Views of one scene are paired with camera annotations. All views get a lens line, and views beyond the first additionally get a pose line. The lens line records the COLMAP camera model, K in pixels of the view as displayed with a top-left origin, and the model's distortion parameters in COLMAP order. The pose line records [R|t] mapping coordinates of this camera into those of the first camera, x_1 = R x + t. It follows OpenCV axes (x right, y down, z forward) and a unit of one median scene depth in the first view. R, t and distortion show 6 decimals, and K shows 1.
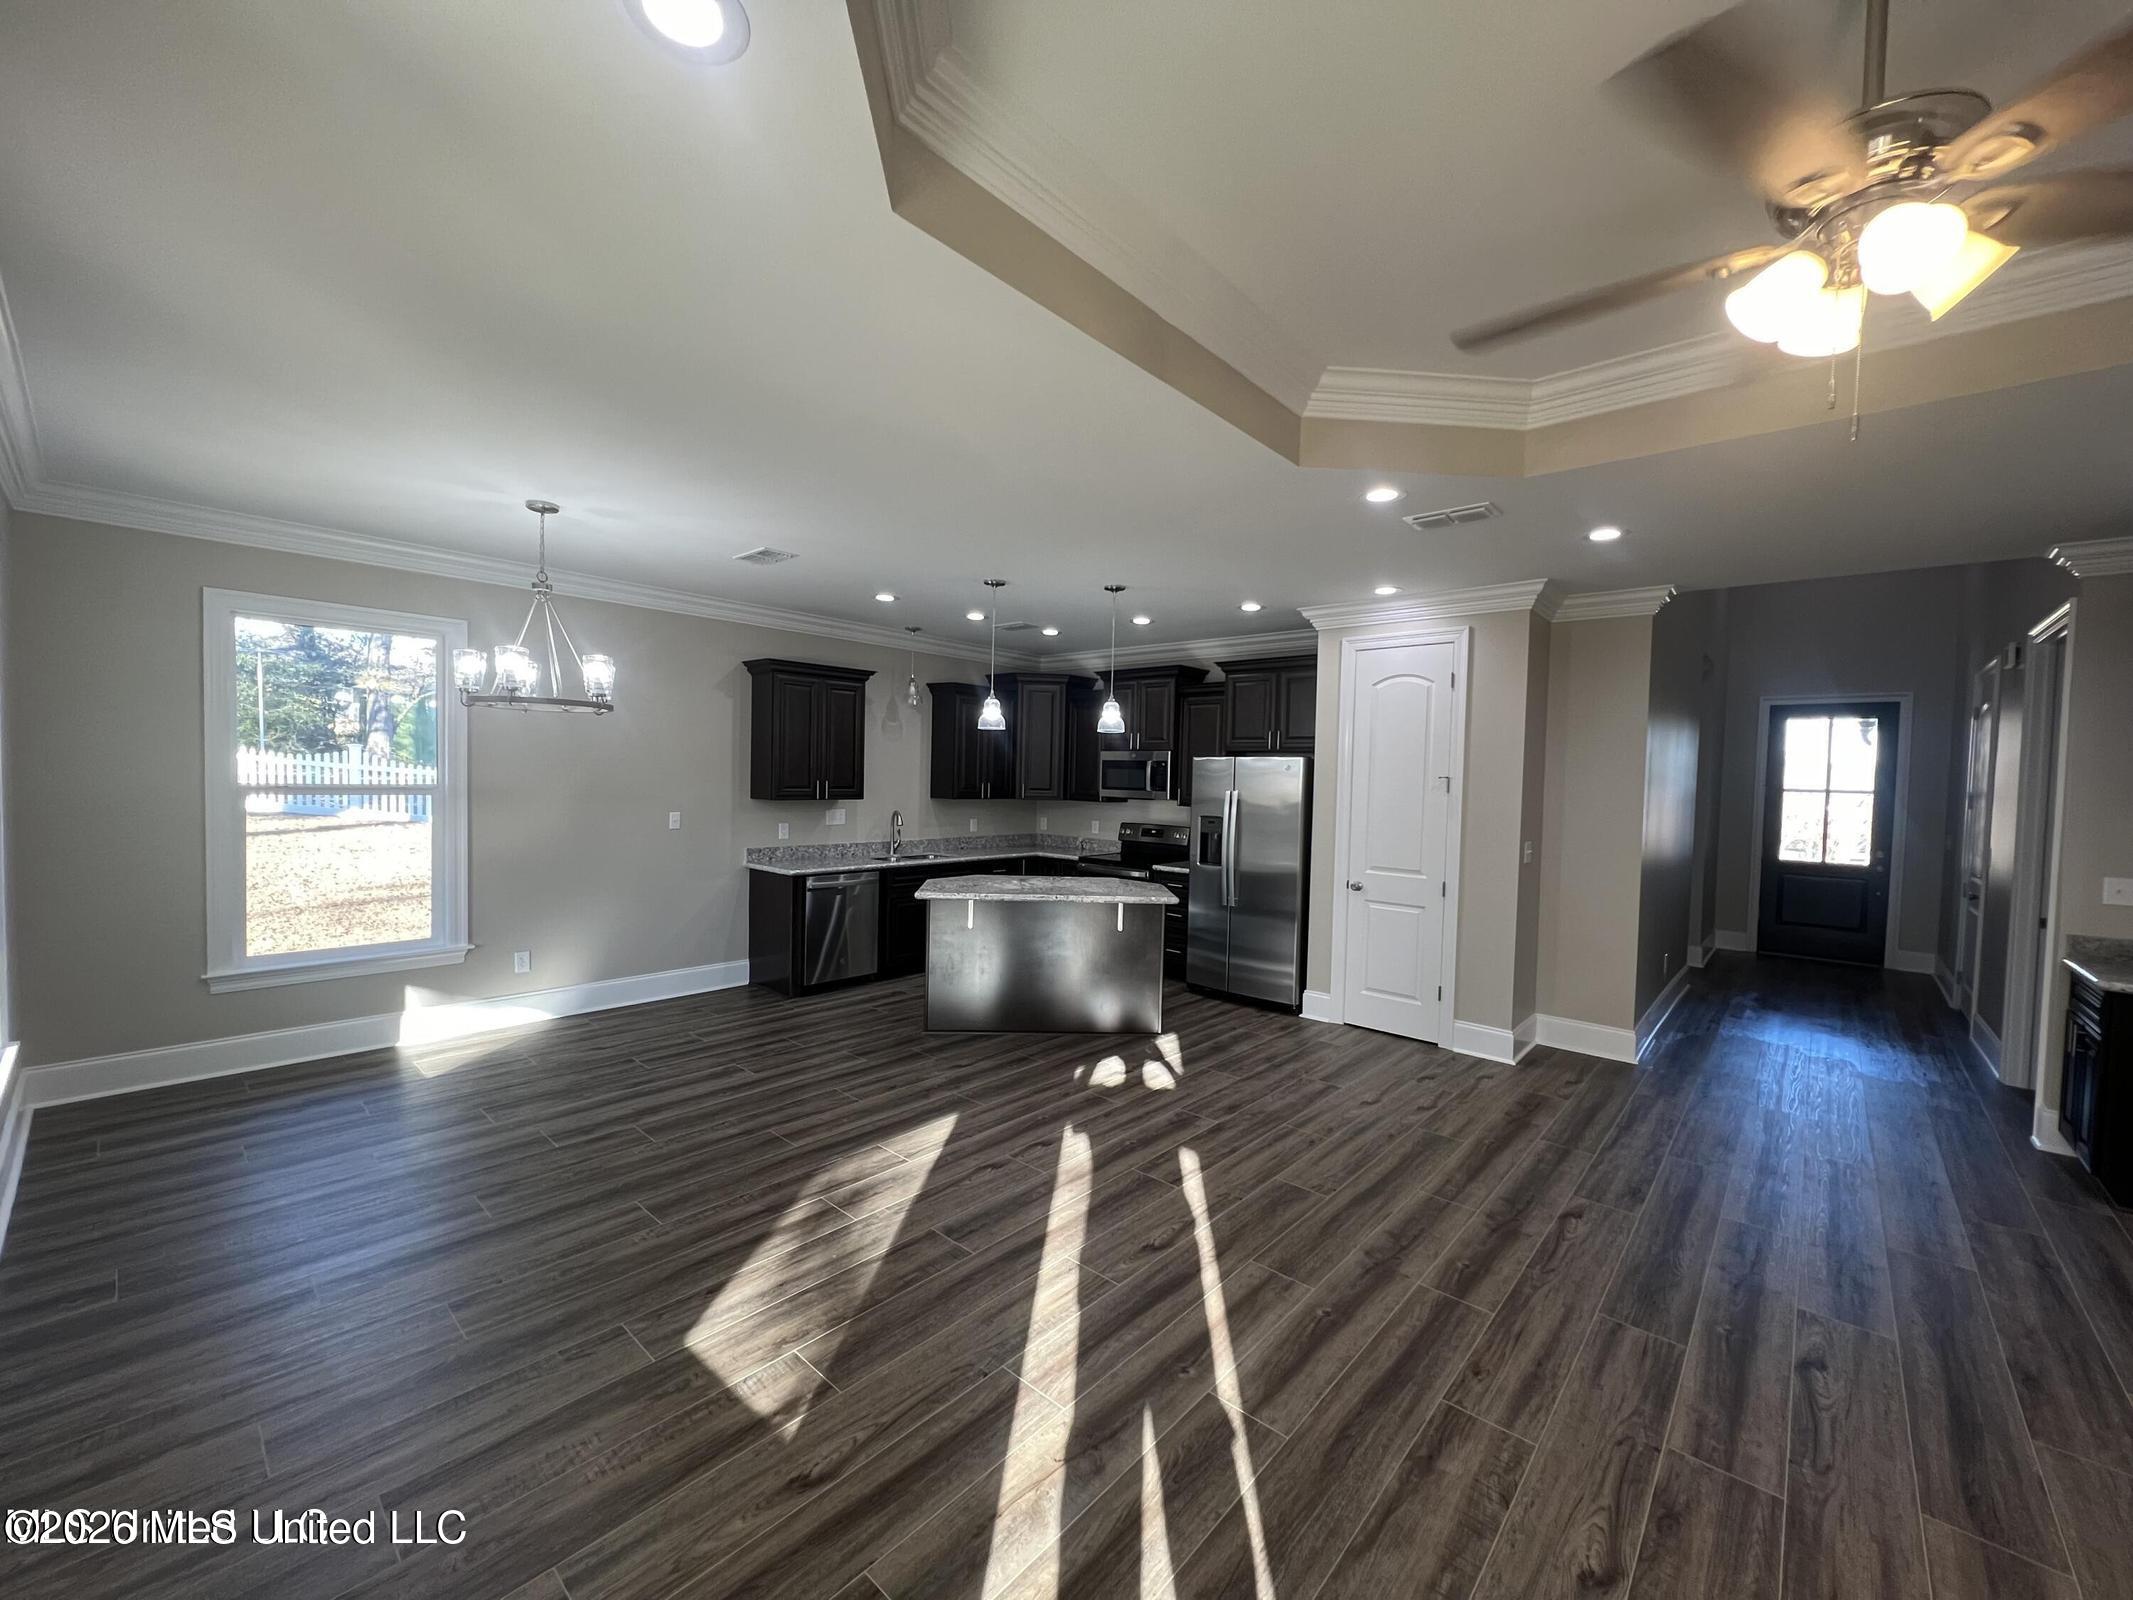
lens RADIAL K [[844.0, 0, 1074.3], [0, 844.0, 797.7], [0, 0, 1]] dist [0.000603, 0.000038]
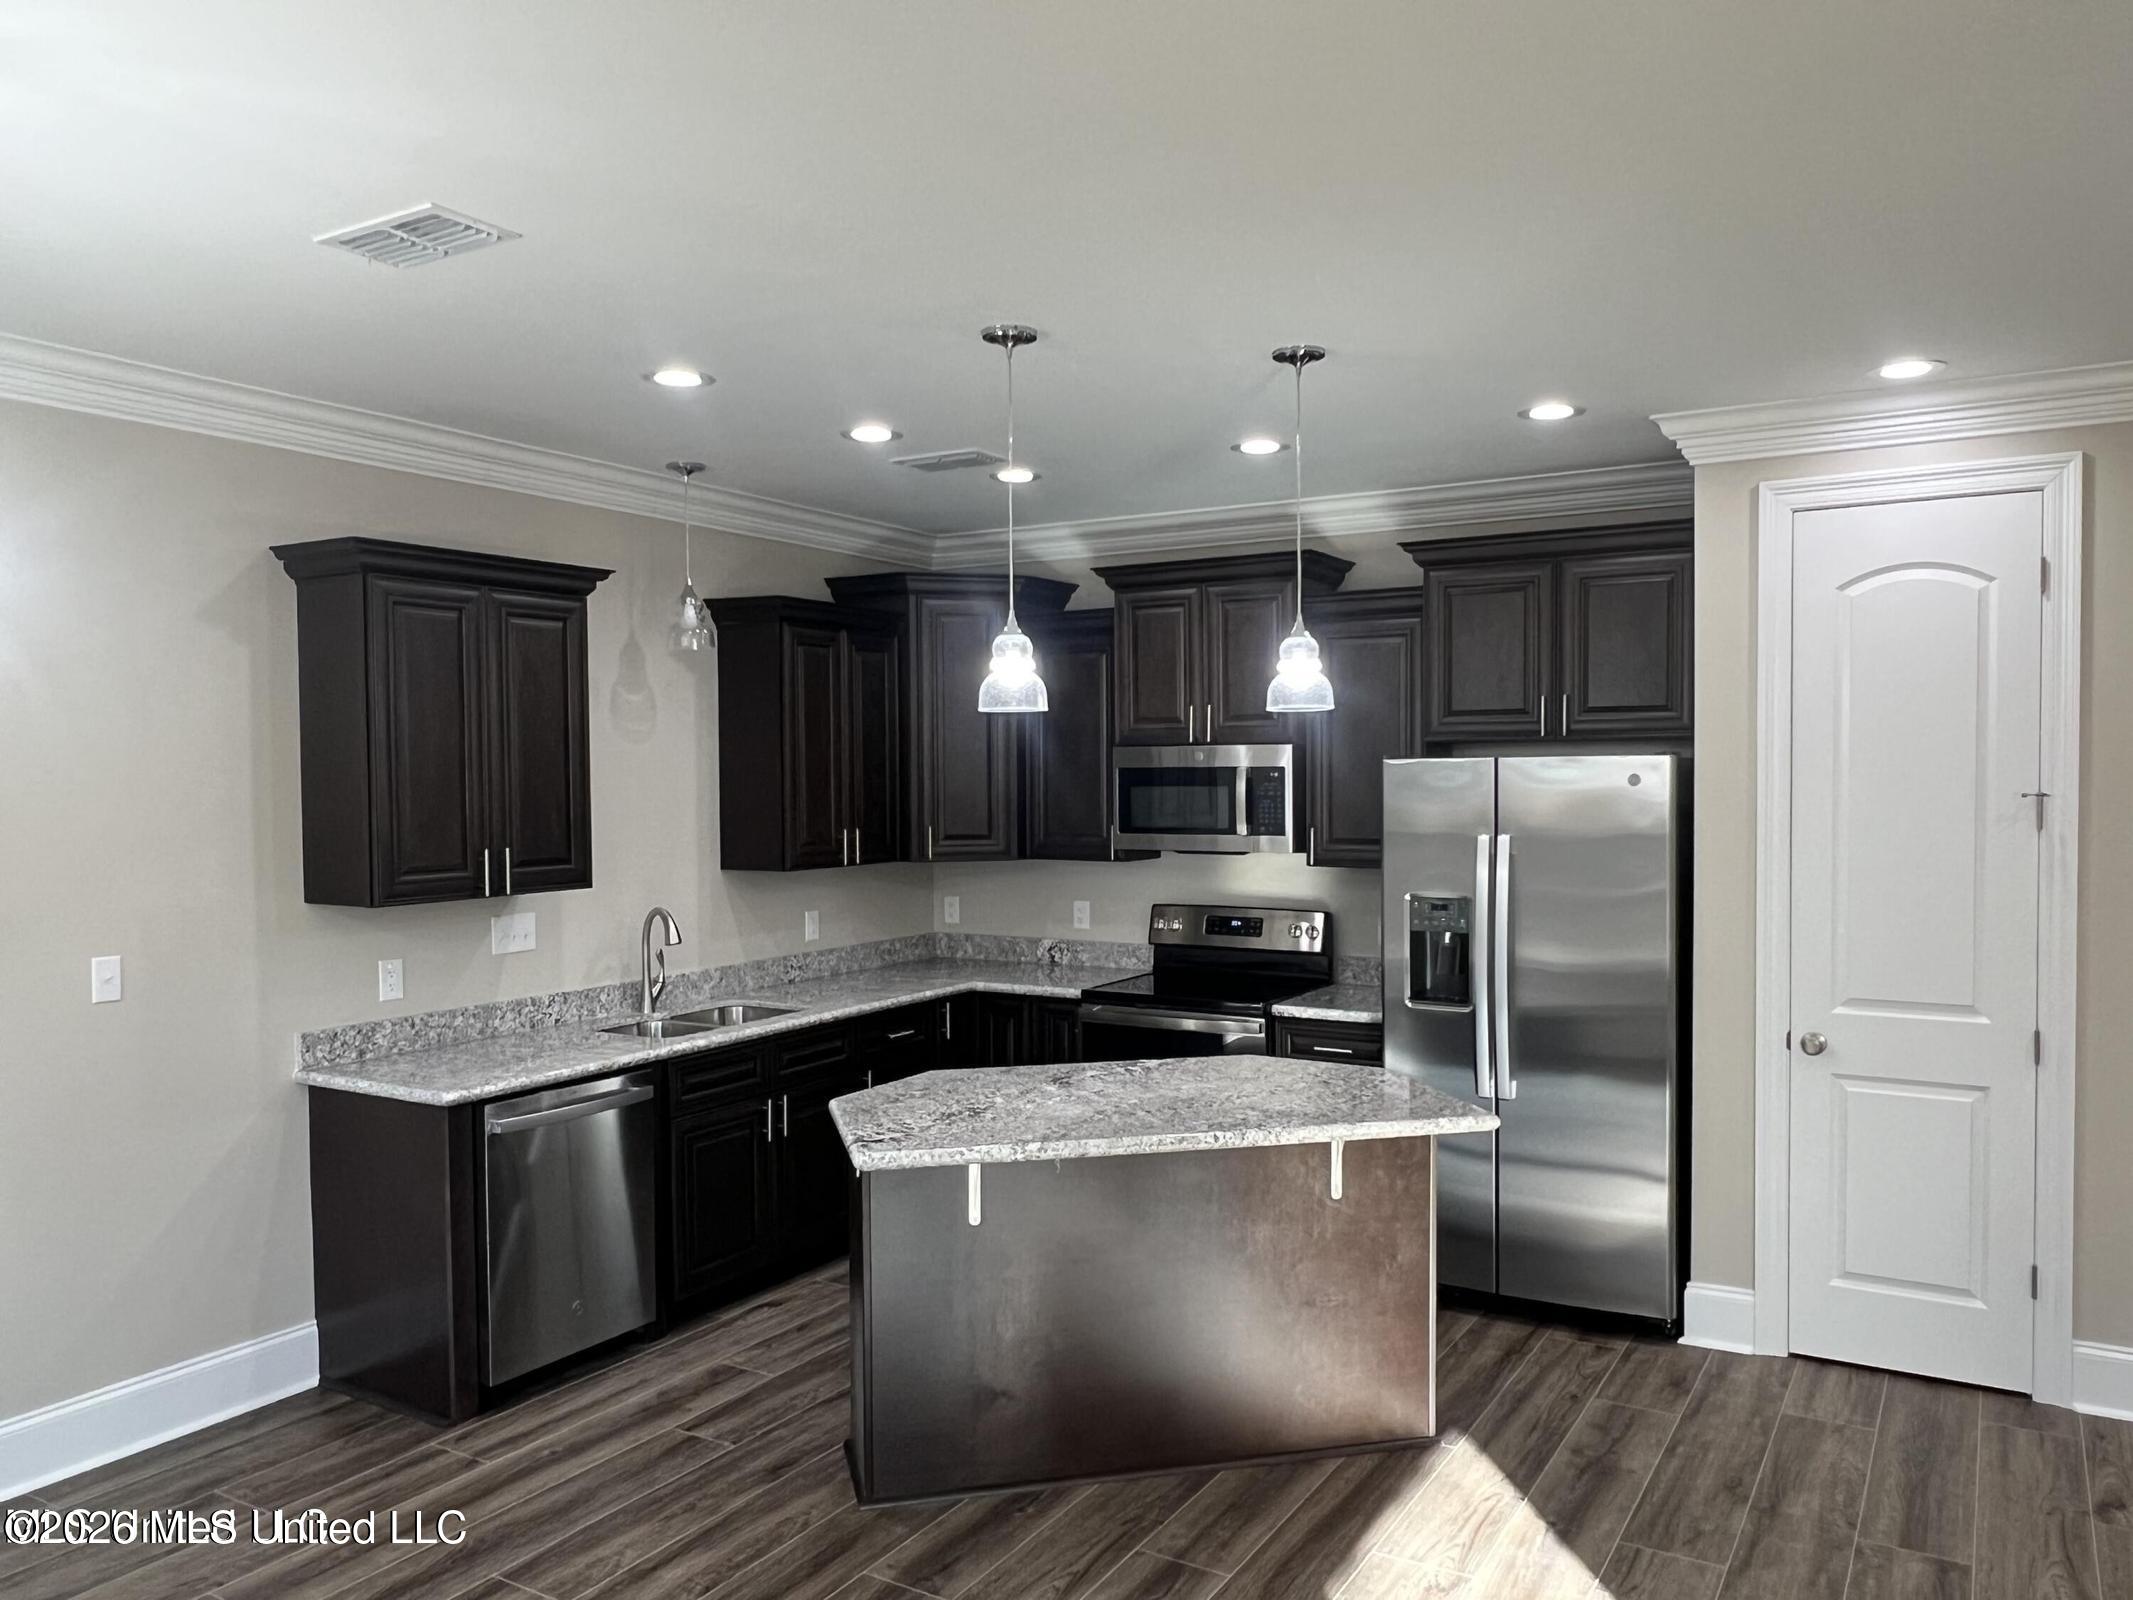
lens RADIAL K [[1567.1, 0, 1071.4], [0, 1567.1, 810.0], [0, 0, 1]] dist [-0.005162, -0.000928]
pose [[0.982263, -0.037319, 0.183759, -0.182442], [0.037360, 0.999297, 0.003242, -0.033084], [-0.183751, 0.003681, 0.982966, 0.252301]]
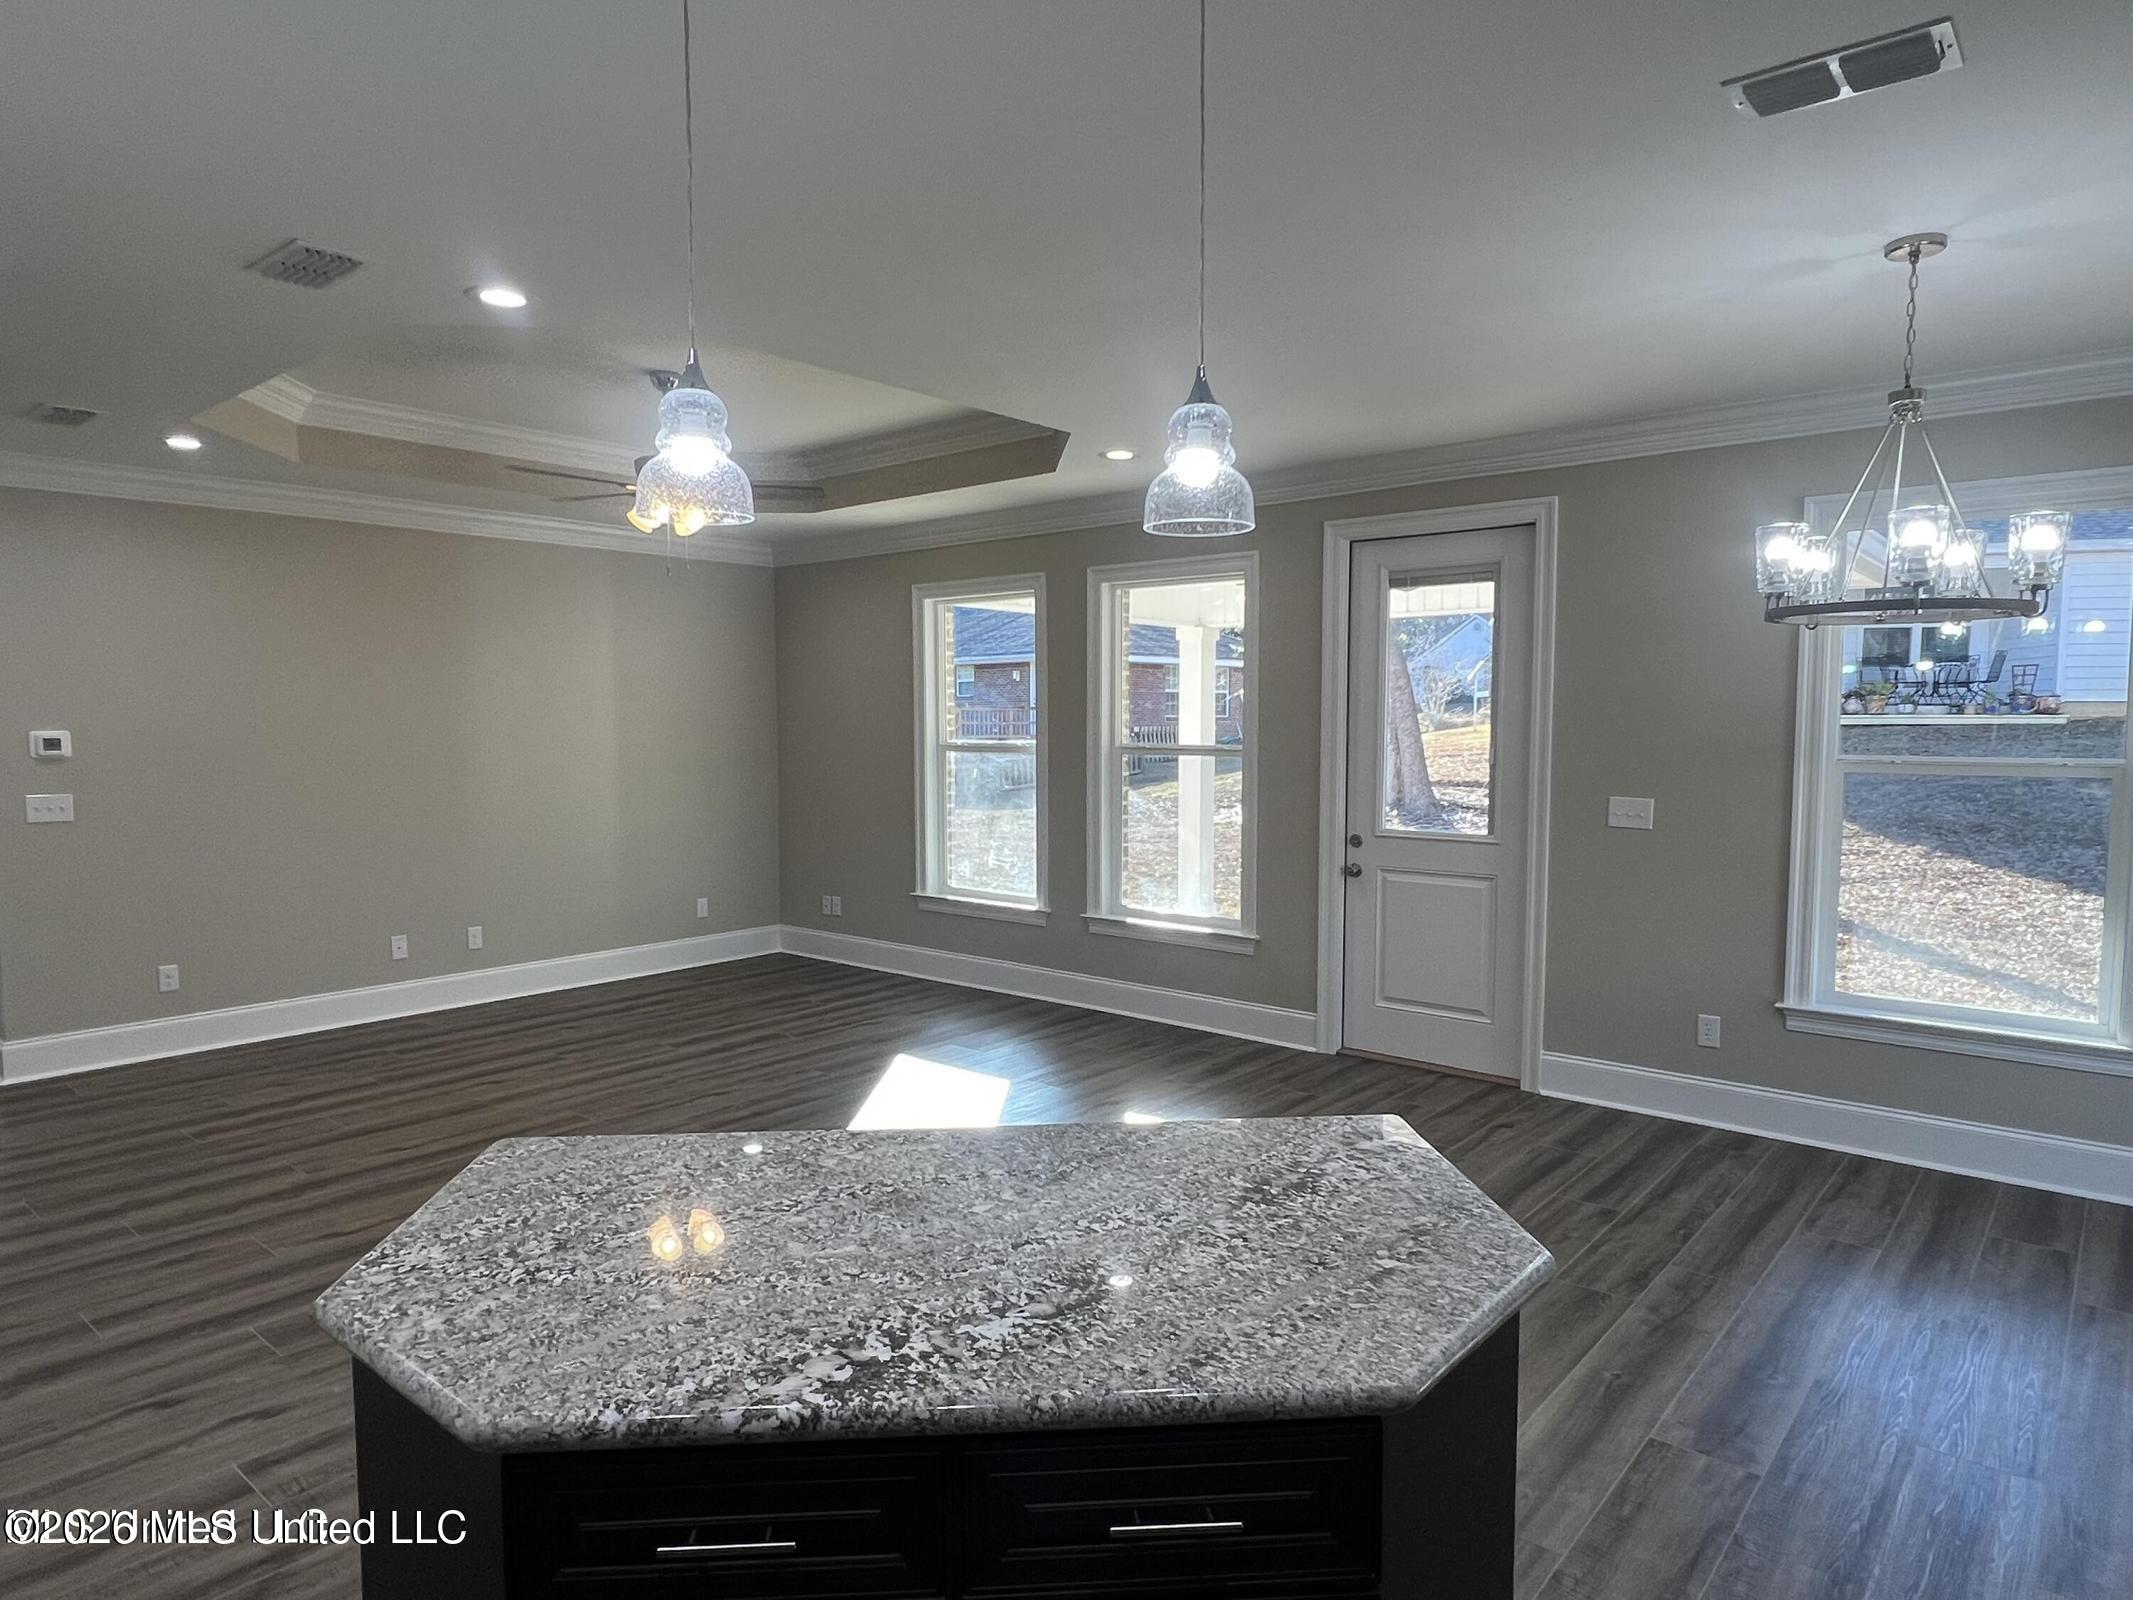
lens RADIAL K [[1295.6, 0, 1066.5], [0, 1295.6, 800.0], [0, 0, 1]] dist [-0.004168, 0.000825]
pose [[-0.999465, -0.023774, -0.022450, -0.046899], [-0.025657, 0.995819, 0.087668, -0.031412], [0.020272, 0.088197, -0.995897, 1.222552]]
